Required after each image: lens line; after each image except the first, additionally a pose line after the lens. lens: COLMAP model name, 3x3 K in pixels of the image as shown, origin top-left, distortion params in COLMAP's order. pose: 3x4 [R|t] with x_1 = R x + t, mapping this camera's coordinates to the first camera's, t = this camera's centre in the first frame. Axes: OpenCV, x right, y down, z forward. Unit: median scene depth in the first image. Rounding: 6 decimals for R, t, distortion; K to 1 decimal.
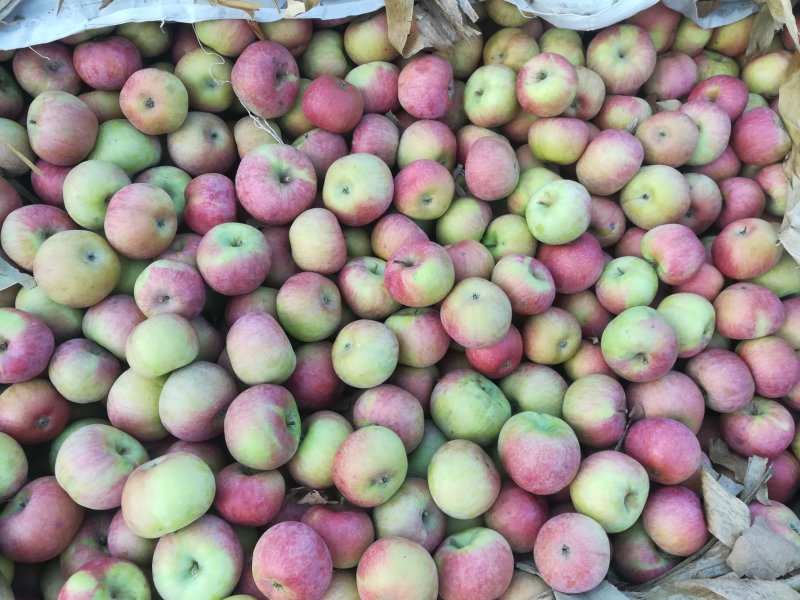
lens RADIAL K [[574.3, 0, 400.0], [0, 574.3, 300.0], [0, 0, 1]] dist [-0.003615, -0.002623]
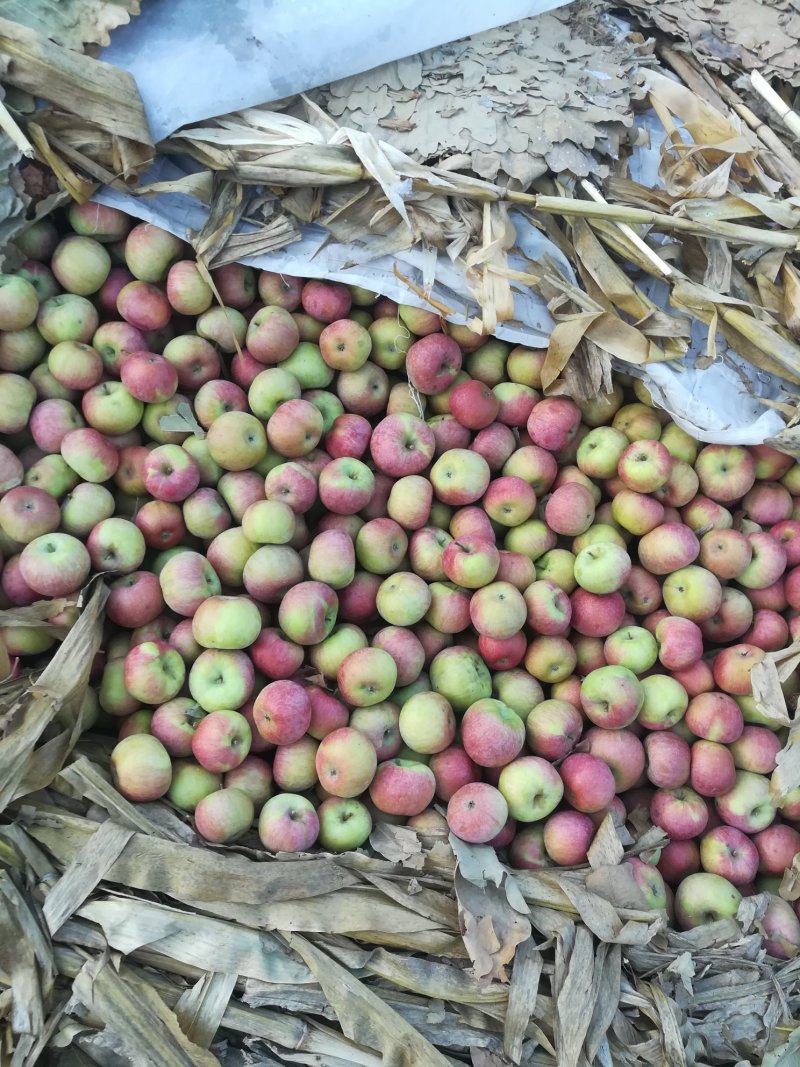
lens RADIAL K [[765.9, 0, 400.0], [0, 765.9, 533.5], [0, 0, 1]] dist [-0.003615, -0.002623]
pose [[0.885161, 0.438513, -0.155553, 0.125803], [-0.445468, 0.895228, -0.011198, -0.011932], [0.134345, 0.079206, 0.987764, -0.642751]]
